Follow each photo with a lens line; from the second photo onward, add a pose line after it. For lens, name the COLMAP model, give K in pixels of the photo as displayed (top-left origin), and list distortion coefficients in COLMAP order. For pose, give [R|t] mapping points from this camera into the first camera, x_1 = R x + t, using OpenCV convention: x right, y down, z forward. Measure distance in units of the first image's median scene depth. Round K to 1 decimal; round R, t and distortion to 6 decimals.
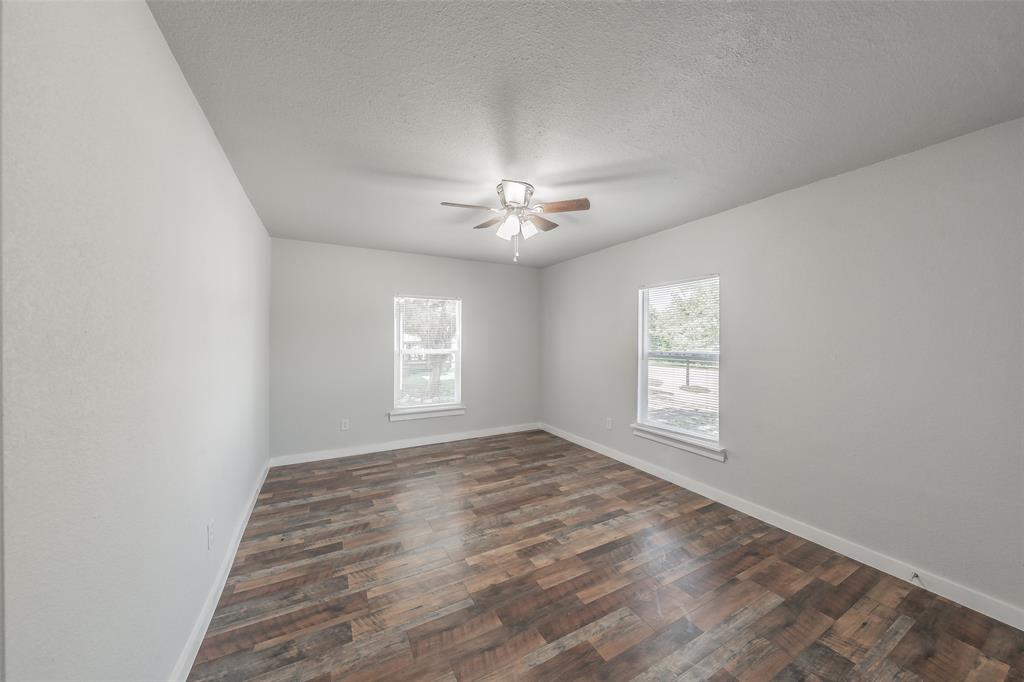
lens RADIAL K [[363.5, 0, 510.7], [0, 363.5, 334.9], [0, 0, 1]] dist [-0.000960, -0.000055]
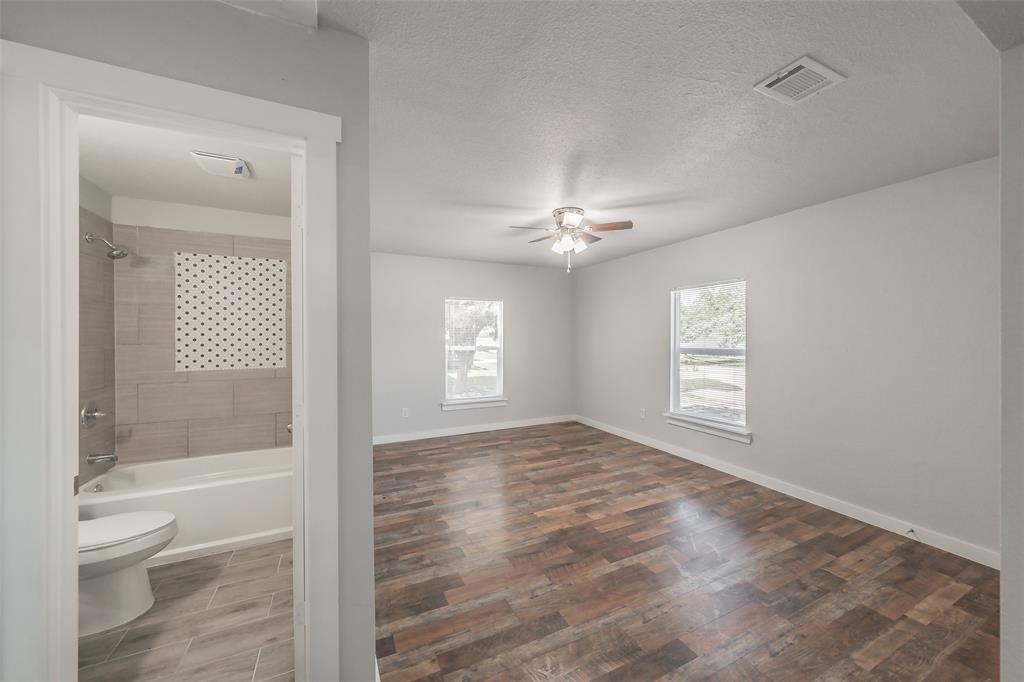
lens RADIAL K [[368.3, 0, 507.8], [0, 368.3, 336.8], [0, 0, 1]] dist [-0.000216, 0.000041]
pose [[0.997949, -0.005286, -0.063799, -0.112847], [0.006134, 0.999895, 0.013107, -0.007406], [0.063723, -0.013472, 0.997877, -0.229865]]
